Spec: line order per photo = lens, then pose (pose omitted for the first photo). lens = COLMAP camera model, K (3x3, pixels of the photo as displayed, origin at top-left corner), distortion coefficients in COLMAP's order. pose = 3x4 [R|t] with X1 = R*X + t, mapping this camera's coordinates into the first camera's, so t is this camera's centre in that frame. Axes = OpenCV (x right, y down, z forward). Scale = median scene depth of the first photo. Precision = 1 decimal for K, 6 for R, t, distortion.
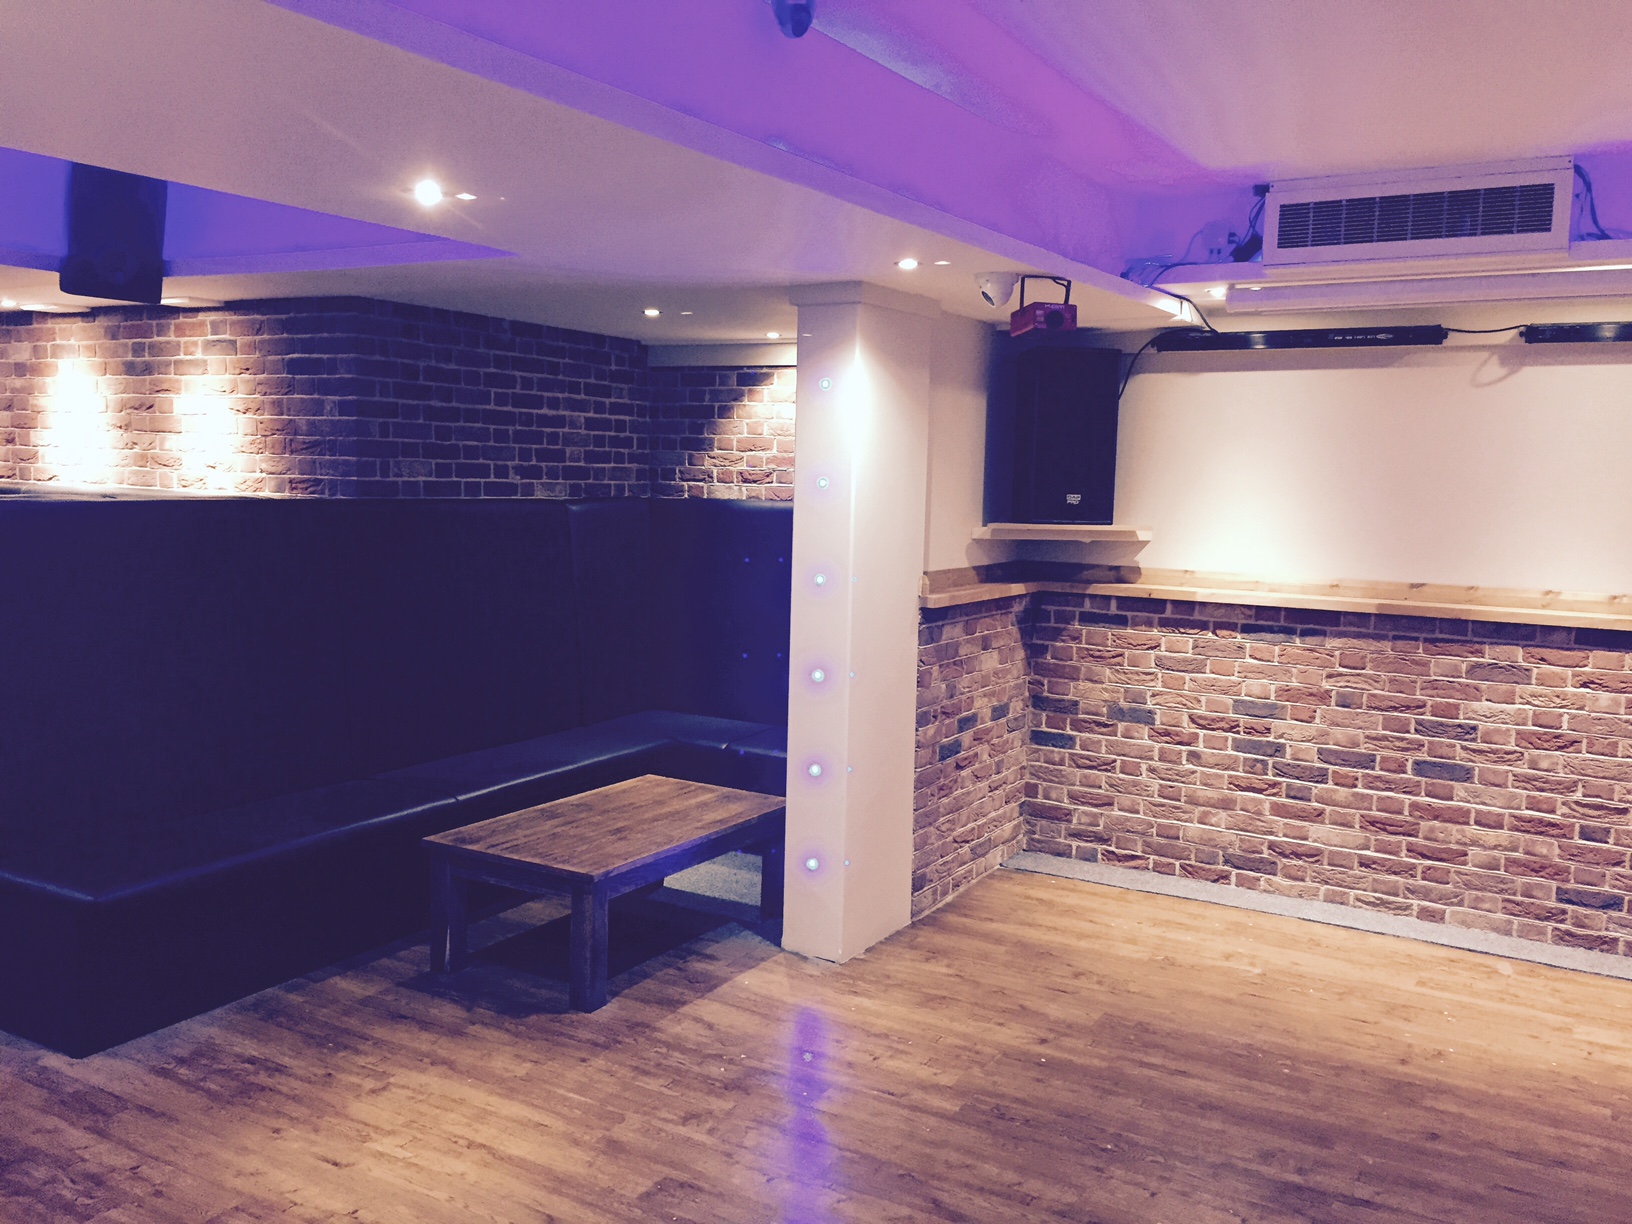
lens RADIAL K [[1392.5, 0, 816.0], [0, 1392.5, 612.0], [0, 0, 1]] dist [0.090481, -0.113554]
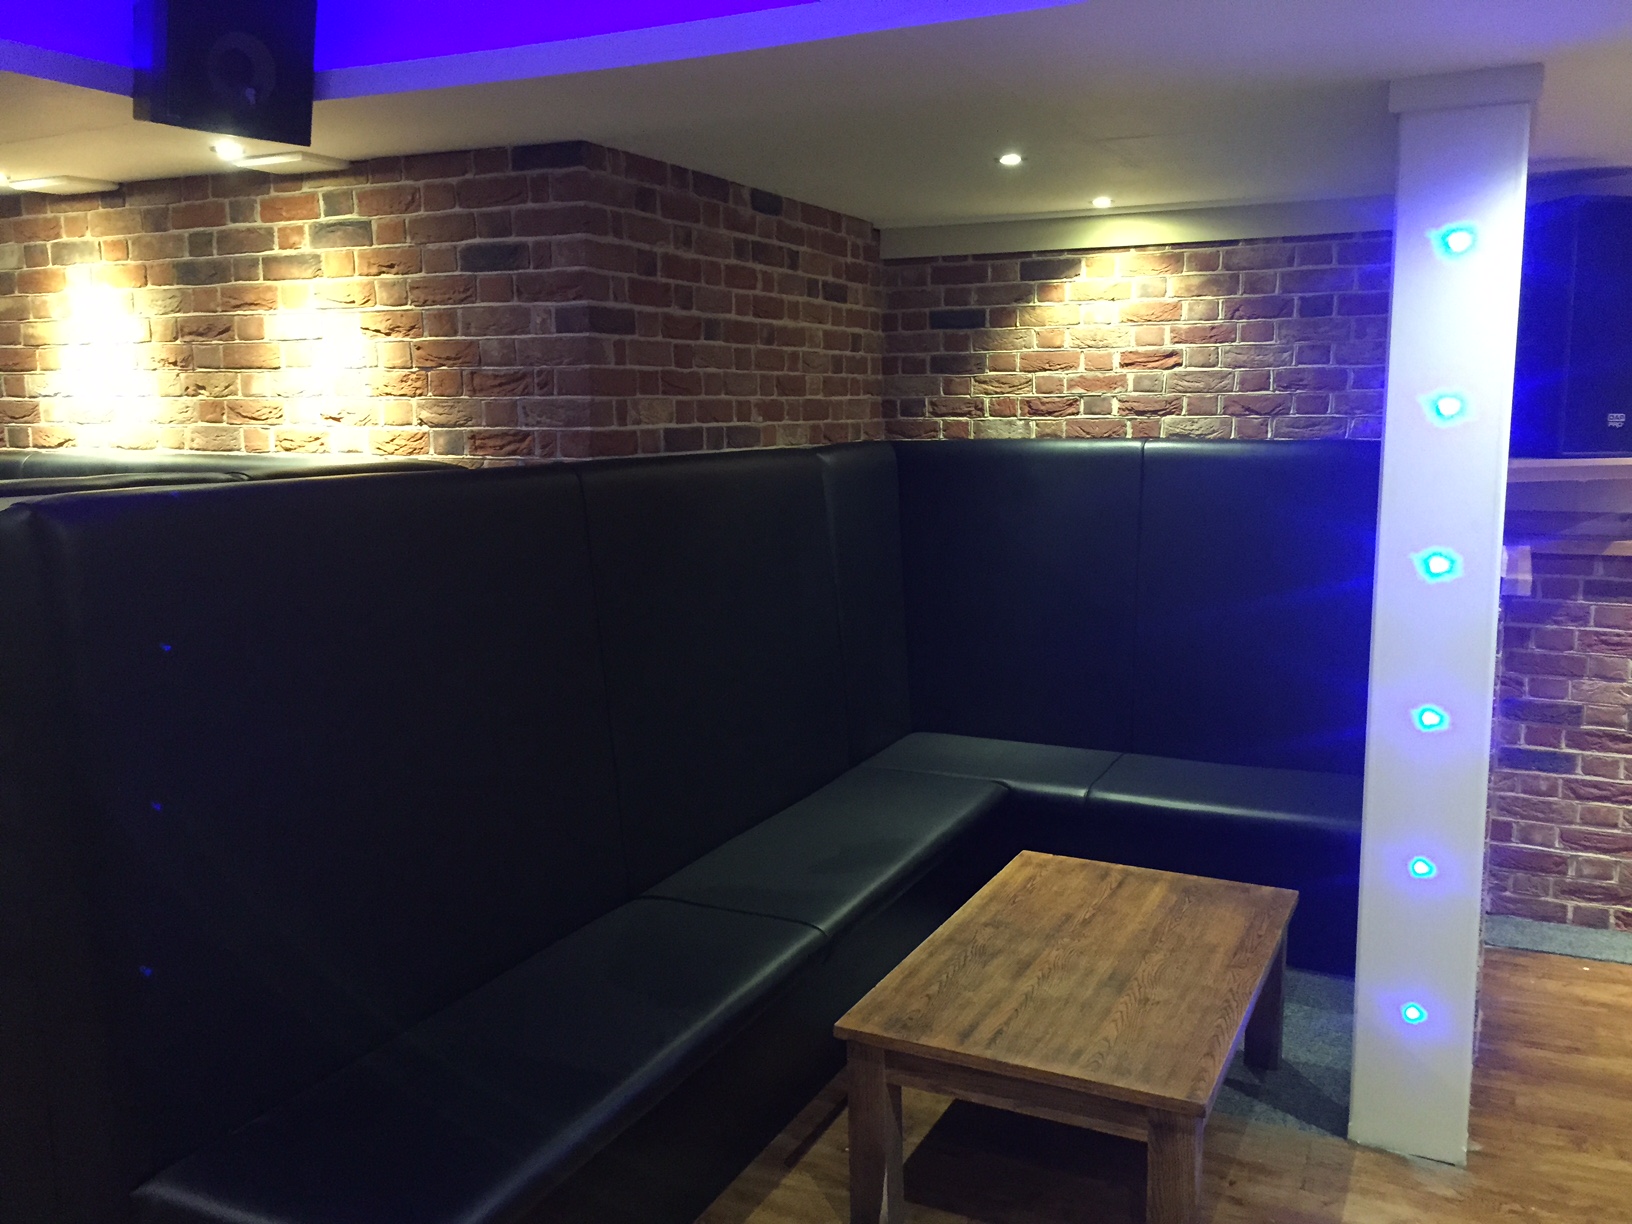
lens RADIAL K [[1397.3, 0, 810.1], [0, 1397.3, 608.4], [0, 0, 1]] dist [0.090428, -0.132604]
pose [[0.996575, -0.043177, 0.070526, -0.272955], [0.040004, 0.998149, 0.045796, -0.037594], [-0.072372, -0.042818, 0.996458, 0.341518]]
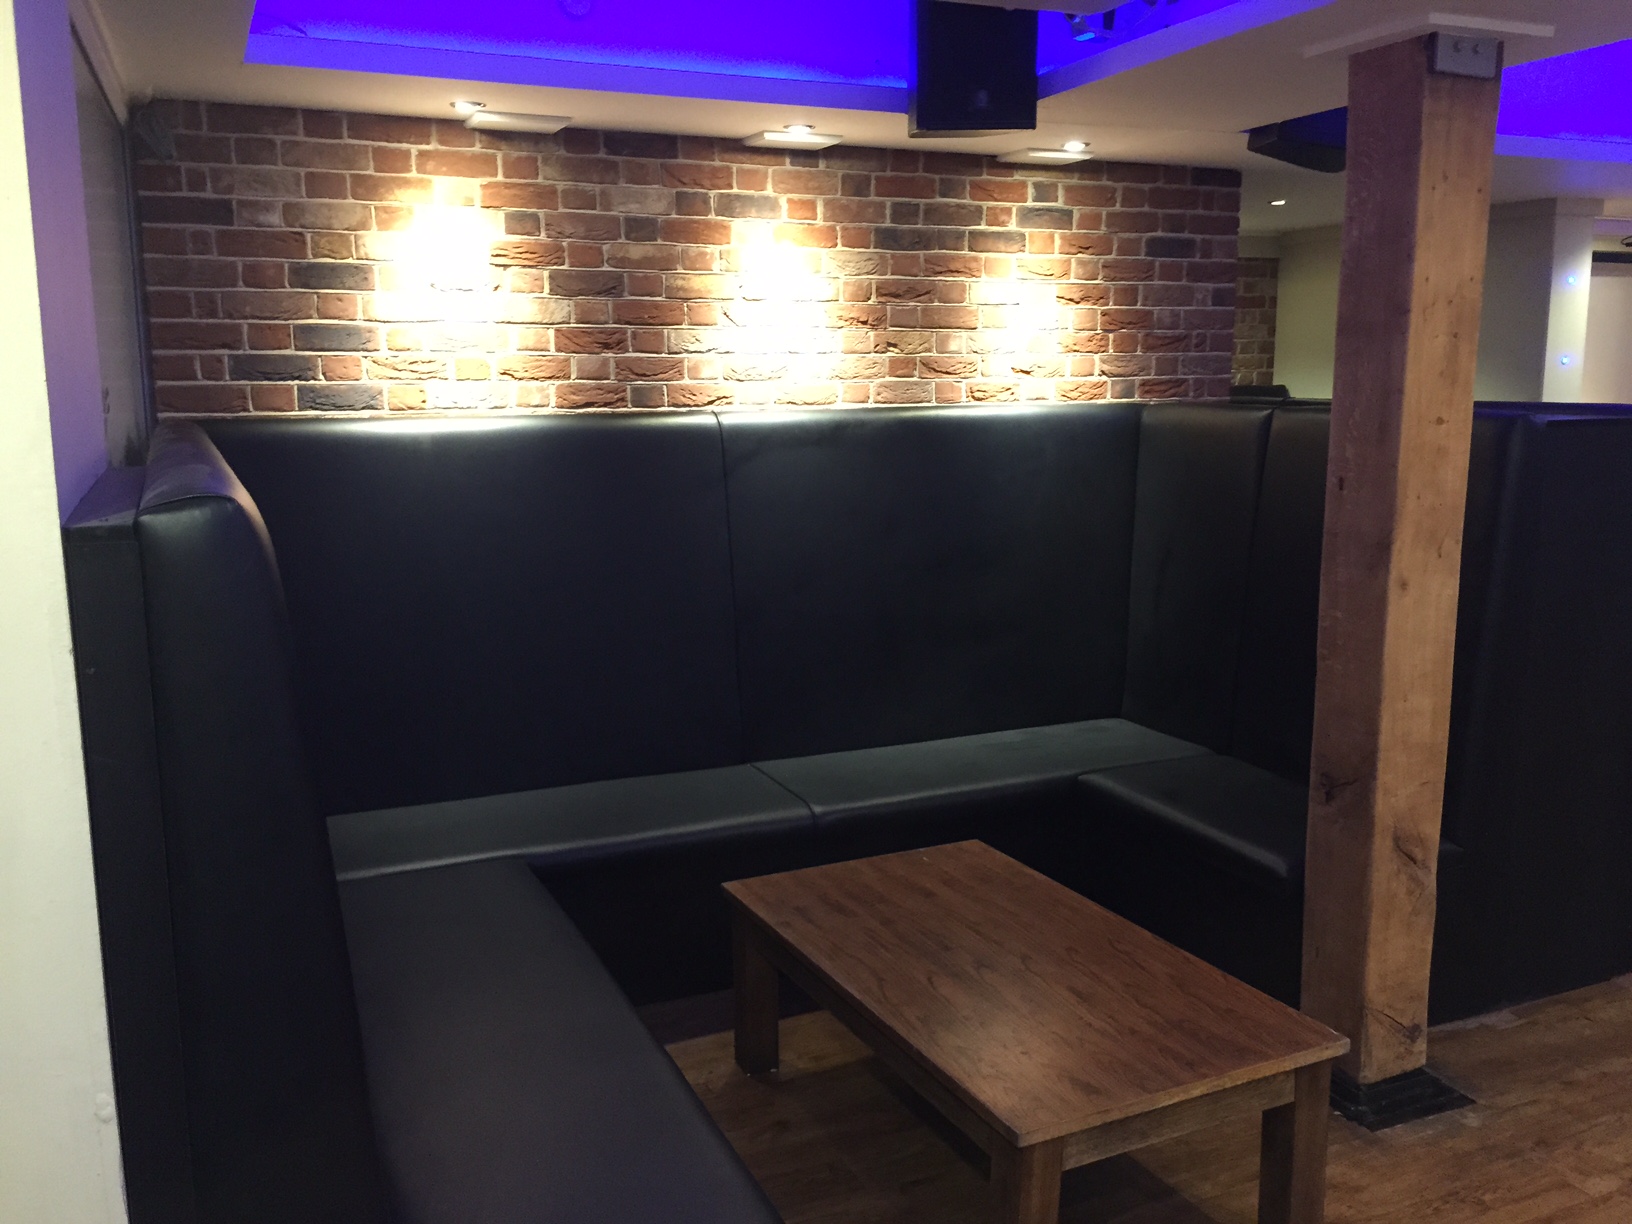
lens RADIAL K [[1397.3, 0, 810.1], [0, 1397.3, 608.4], [0, 0, 1]] dist [0.090428, -0.132604]
pose [[0.591262, -0.166363, 0.789134, -1.218782], [0.103031, 0.986056, 0.130681, -0.092946], [-0.799871, 0.004039, 0.600158, 0.665251]]
